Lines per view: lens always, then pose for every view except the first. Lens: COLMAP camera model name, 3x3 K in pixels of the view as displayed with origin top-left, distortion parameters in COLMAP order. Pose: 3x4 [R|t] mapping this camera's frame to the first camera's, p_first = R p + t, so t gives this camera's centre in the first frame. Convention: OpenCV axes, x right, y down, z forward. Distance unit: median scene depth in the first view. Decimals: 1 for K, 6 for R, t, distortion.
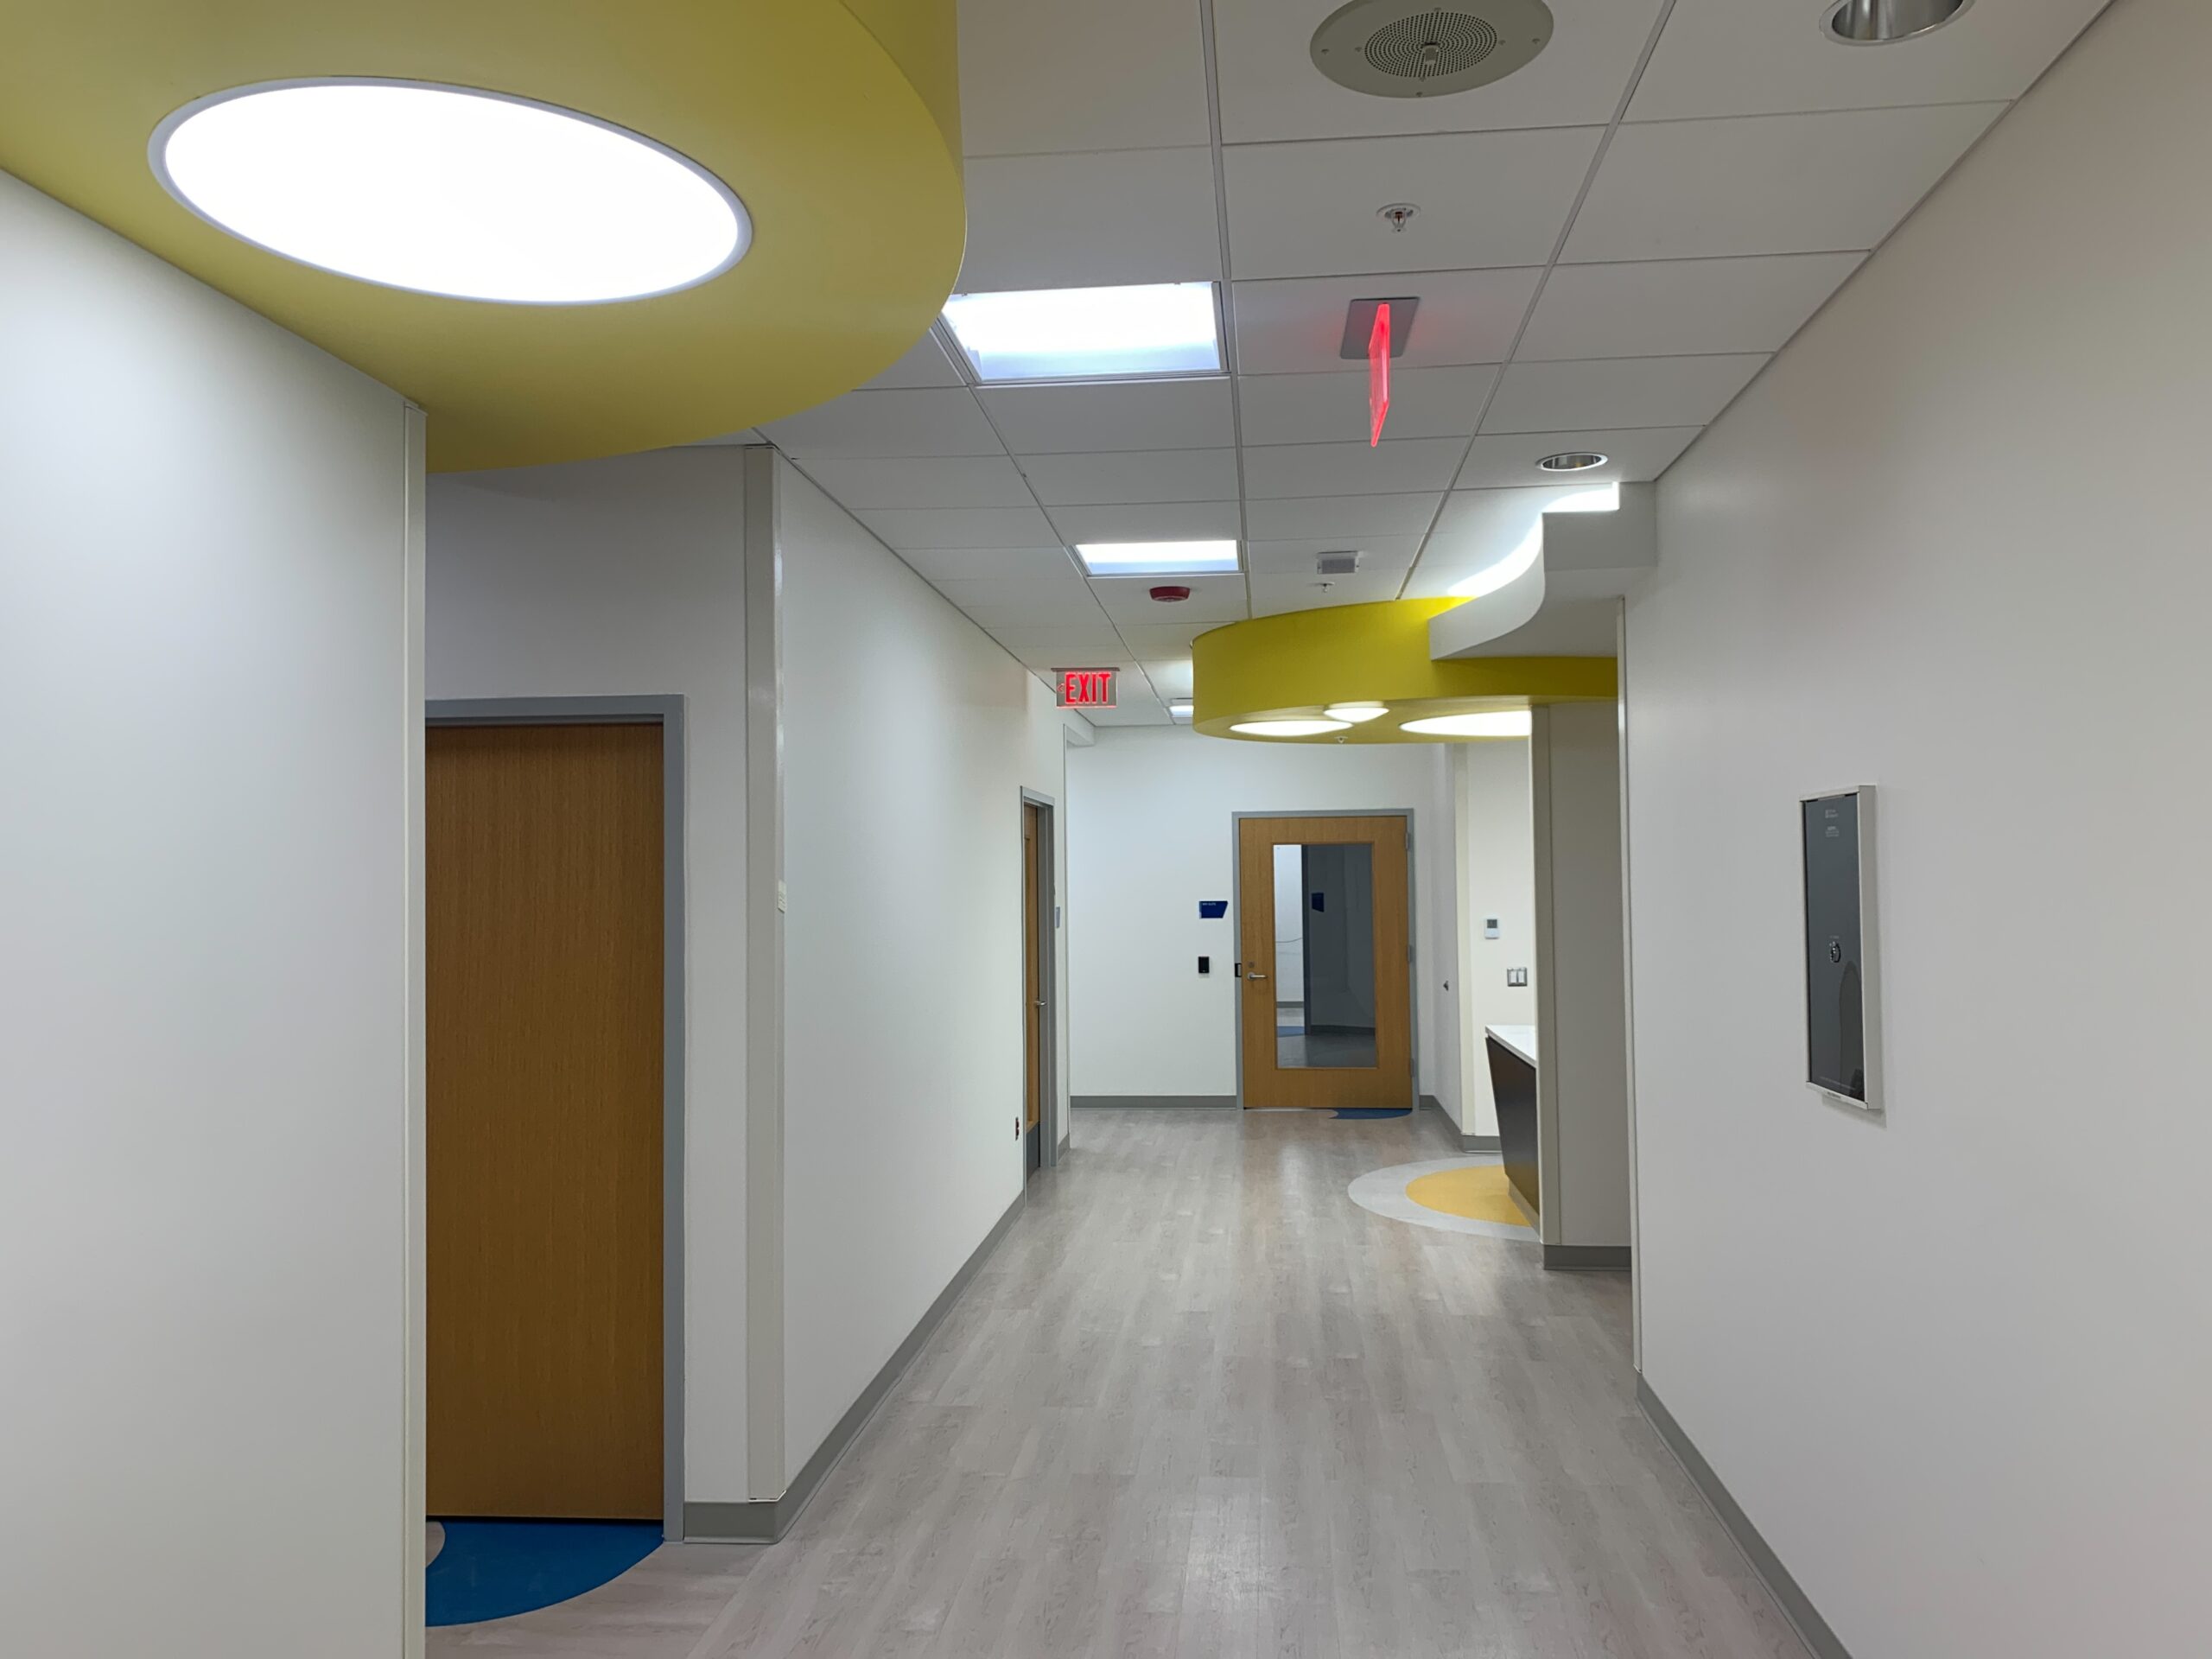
lens RADIAL K [[1715.2, 0, 1106.0], [0, 1715.2, 829.5], [0, 0, 1]] dist [0.003338, 0.000205]
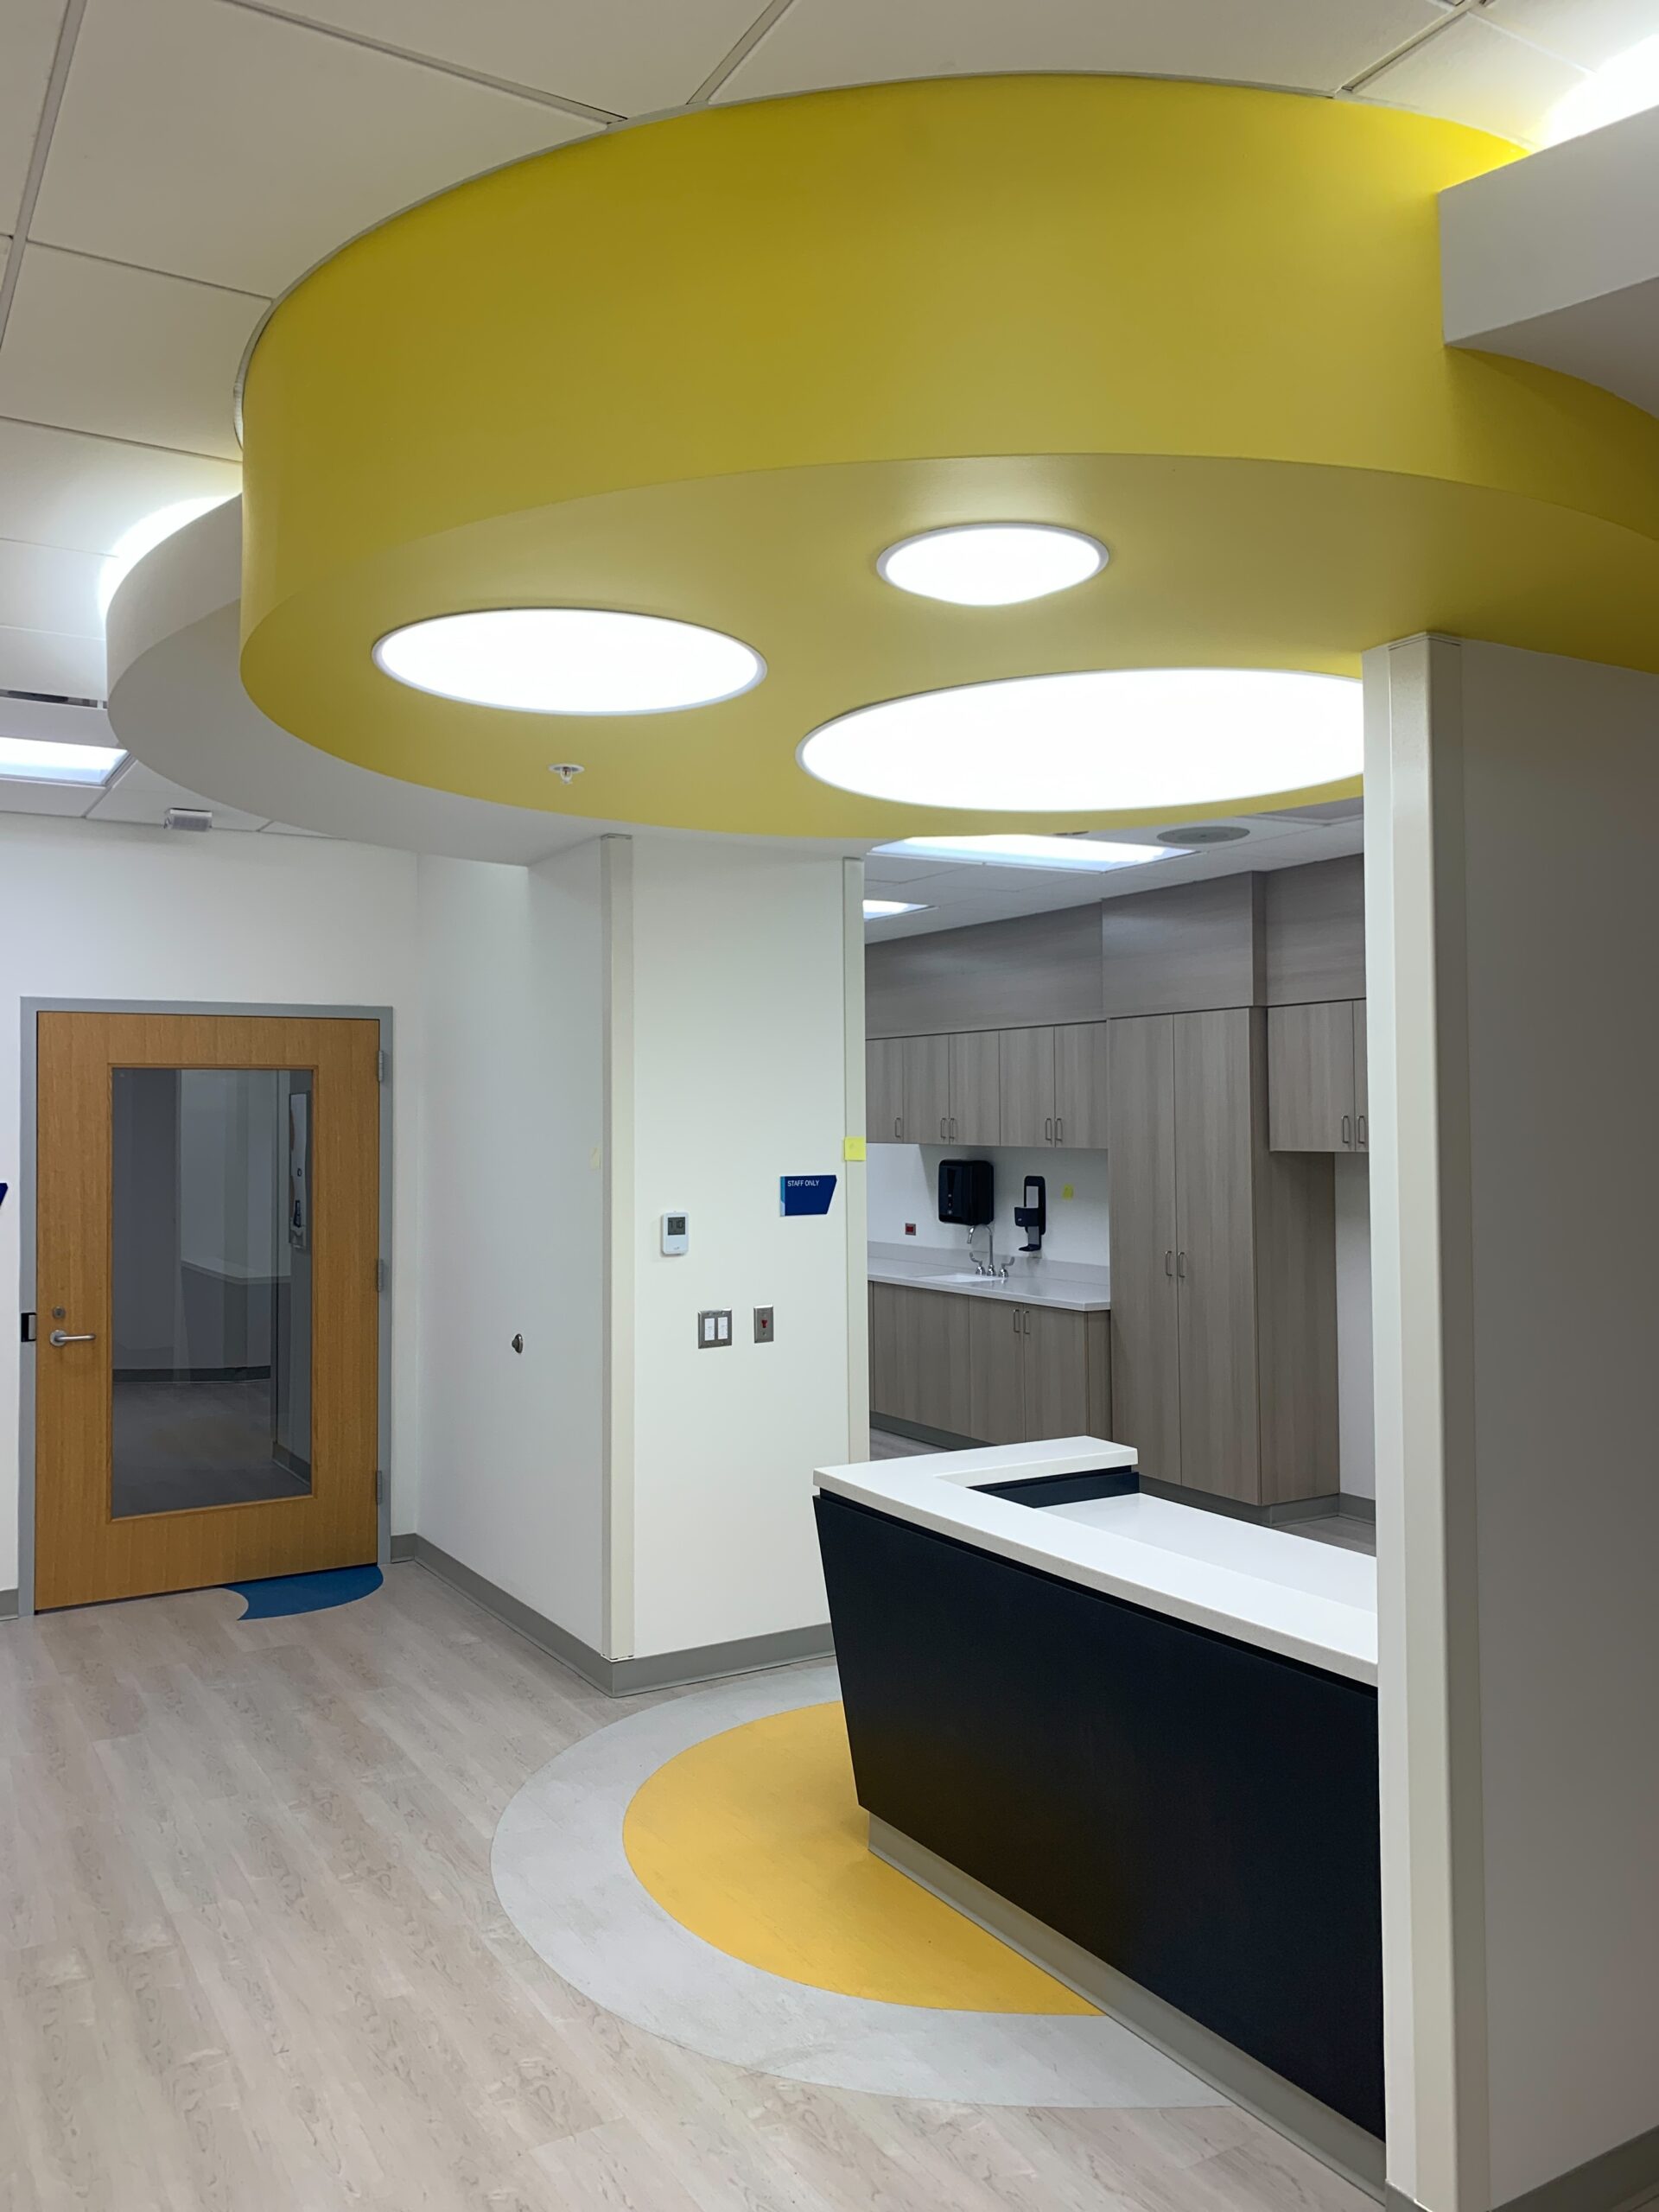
lens RADIAL K [[1680.0, 0, 833.4], [0, 1680.0, 1046.9], [0, 0, 1]] dist [-0.005361, -0.005572]
pose [[0.800835, 0.026871, 0.598282, -0.026760], [-0.012006, 0.999512, -0.028821, 0.014087], [-0.598765, 0.015898, 0.800767, 0.491294]]
